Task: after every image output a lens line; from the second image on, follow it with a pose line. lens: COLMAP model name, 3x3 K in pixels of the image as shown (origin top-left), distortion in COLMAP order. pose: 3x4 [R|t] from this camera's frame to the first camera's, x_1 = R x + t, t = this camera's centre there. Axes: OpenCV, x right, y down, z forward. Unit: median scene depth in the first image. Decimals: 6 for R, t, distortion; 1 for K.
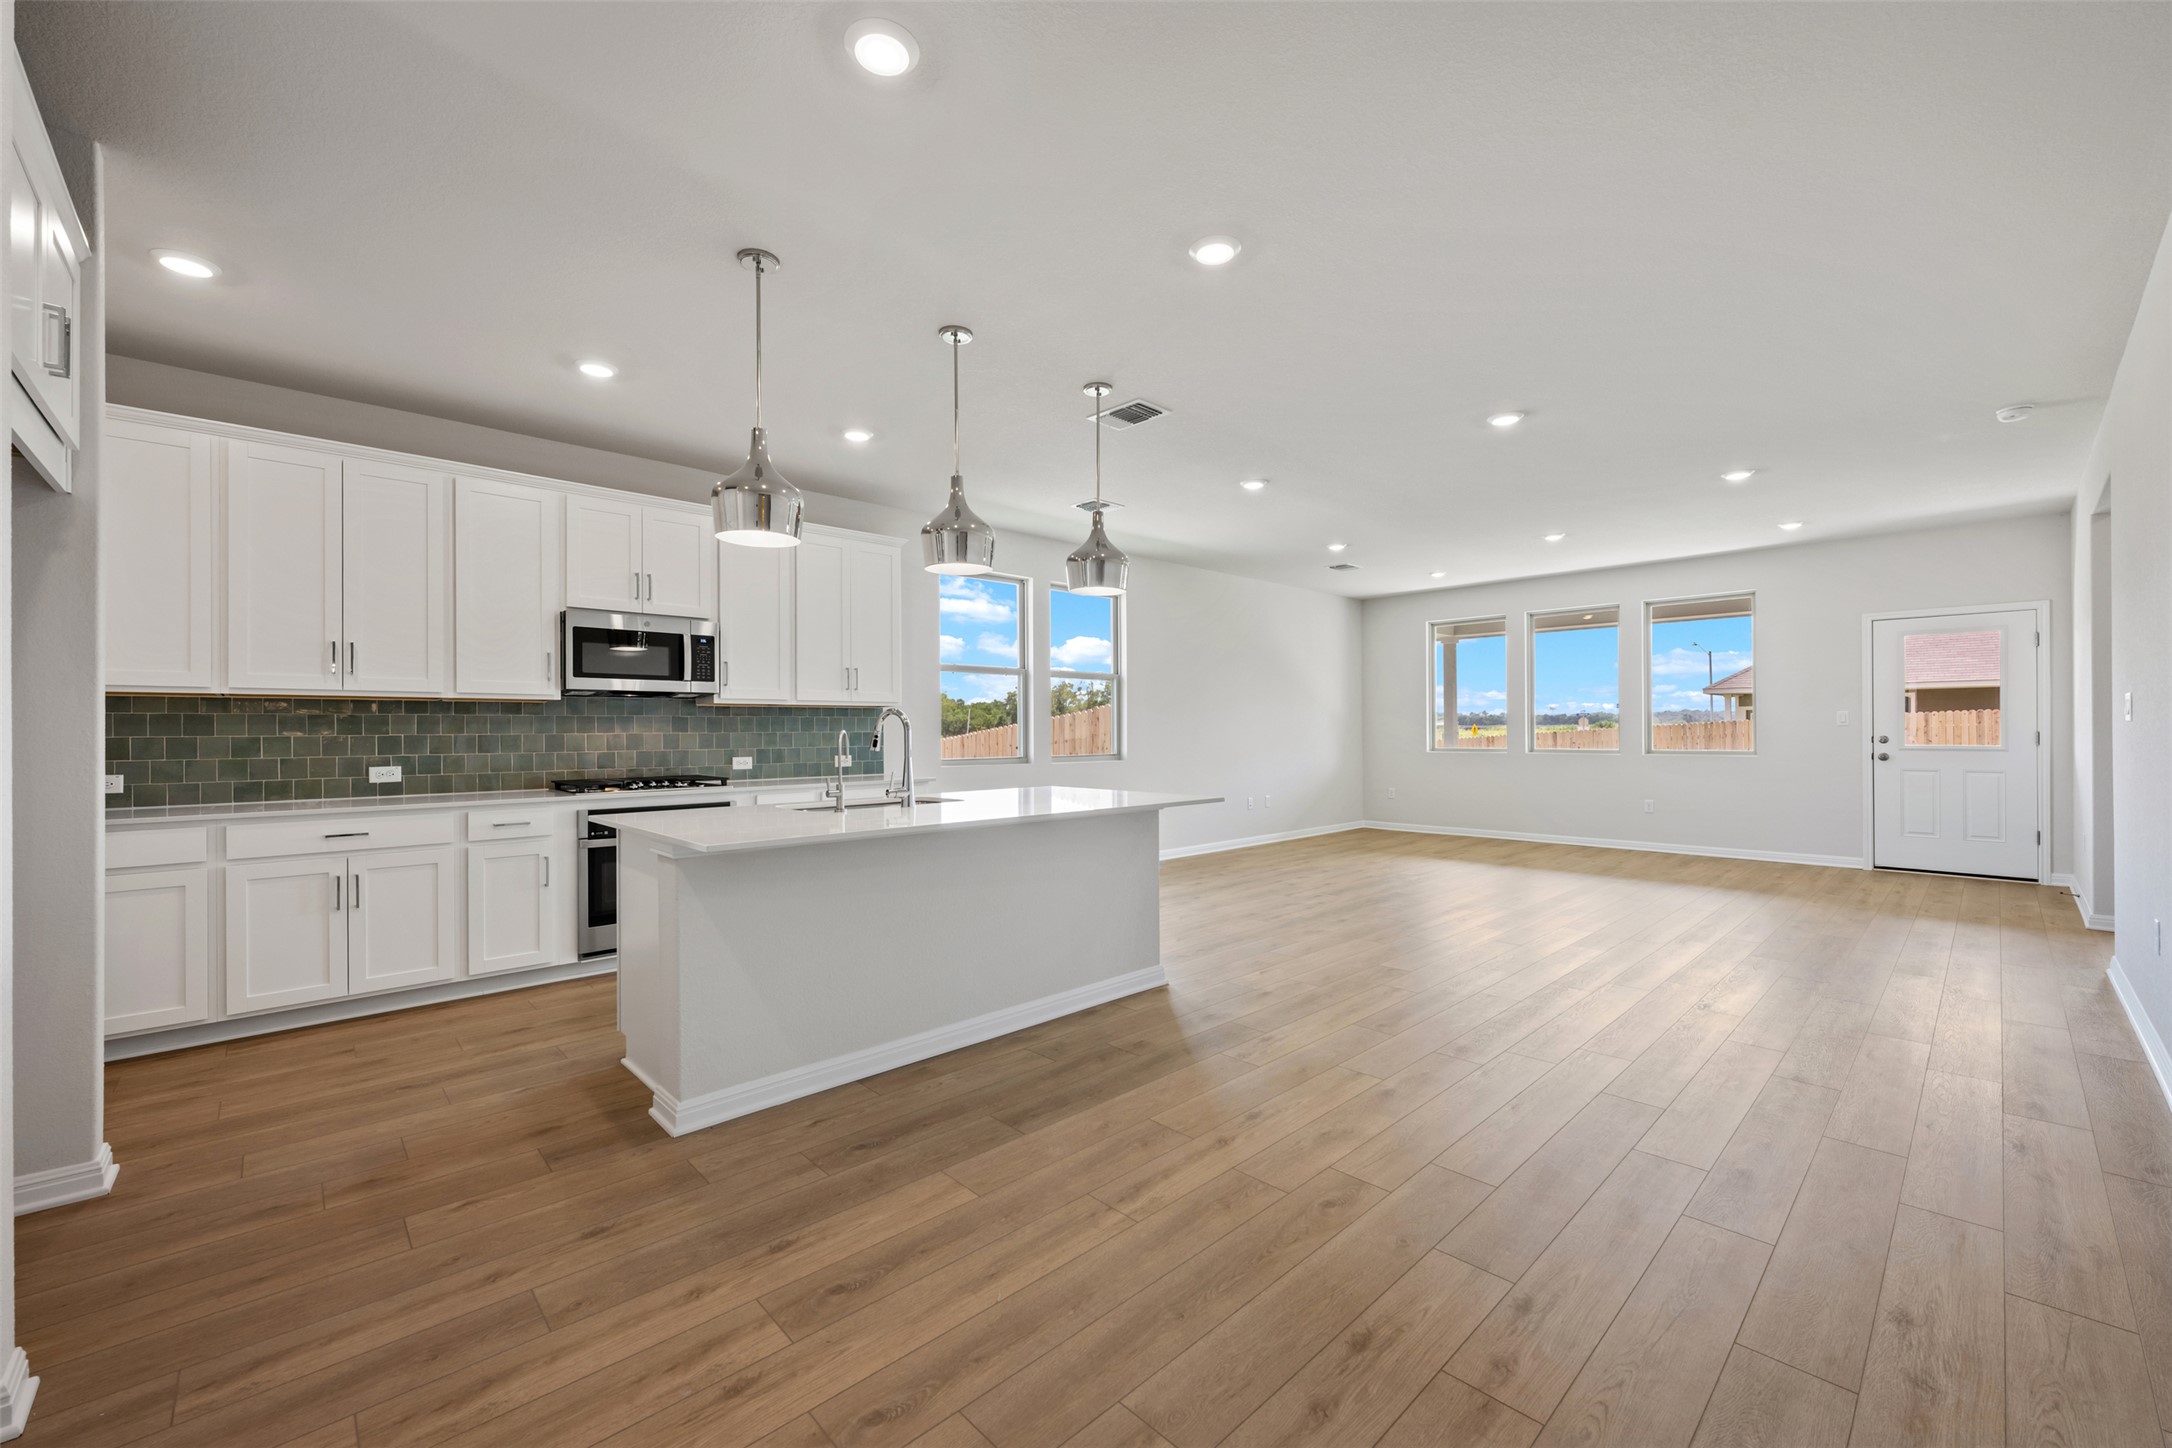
lens RADIAL K [[861.7, 0, 1080.2], [0, 861.7, 729.7], [0, 0, 1]] dist [-0.004059, 0.001364]
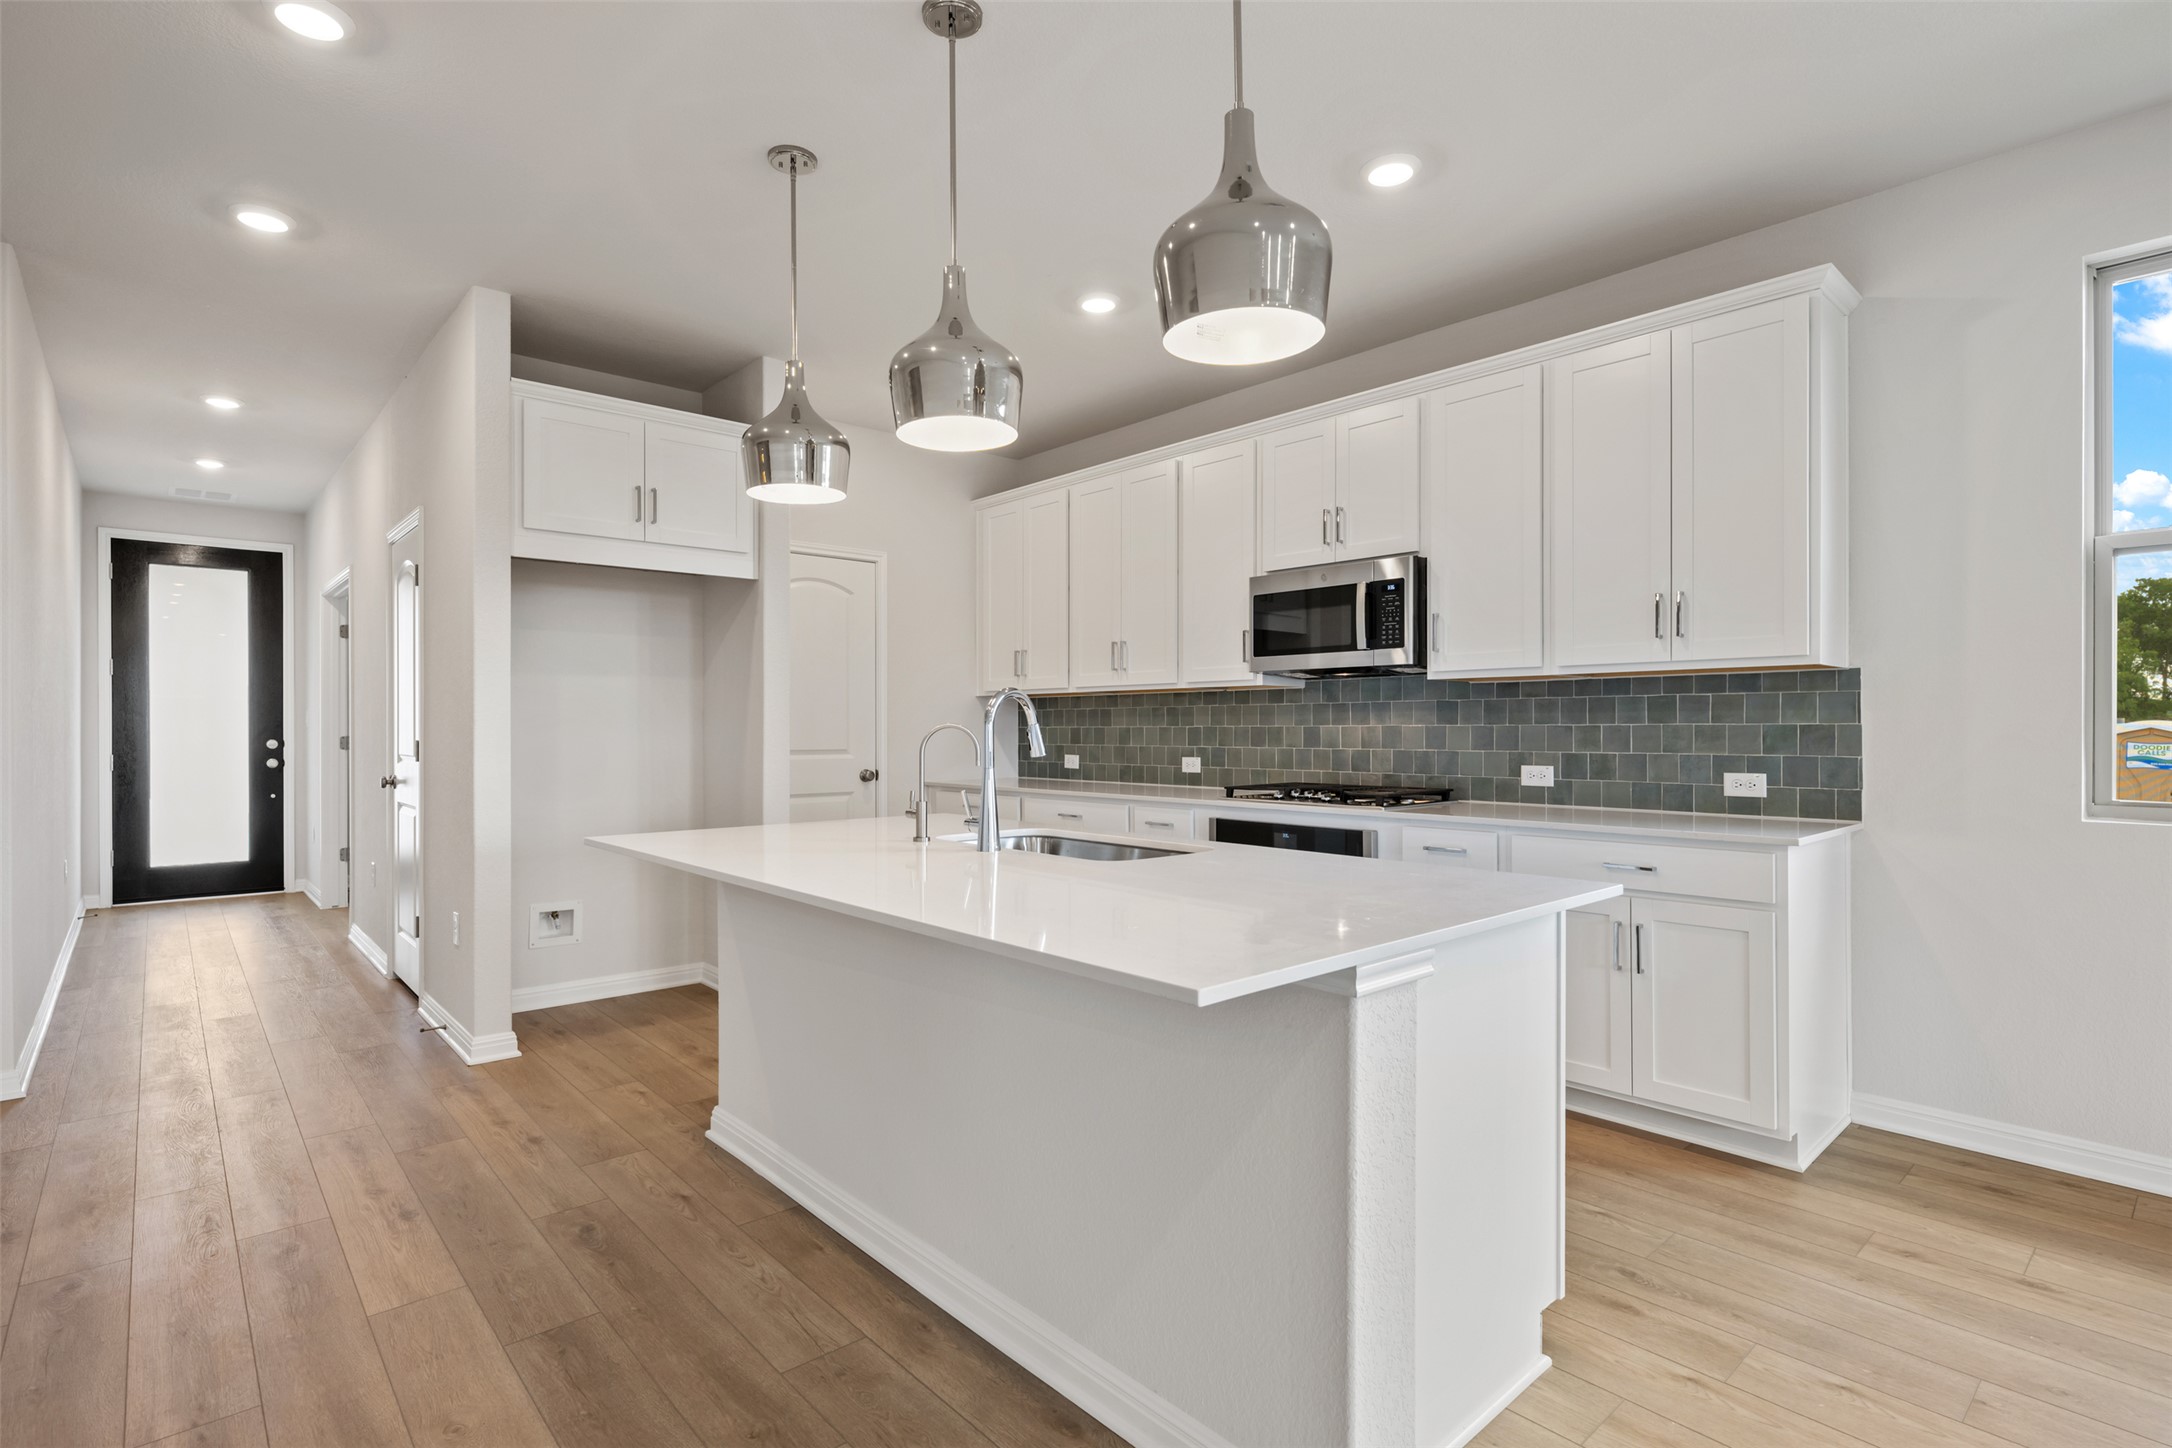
lens RADIAL K [[1054.7, 0, 1092.1], [0, 1054.7, 730.6], [0, 0, 1]] dist [0.000249, 0.001007]
pose [[-0.026710, 0.010987, -0.999583, 0.336224], [0.005569, 0.999926, 0.010842, -0.002145], [0.999628, -0.005277, -0.026769, 0.685084]]
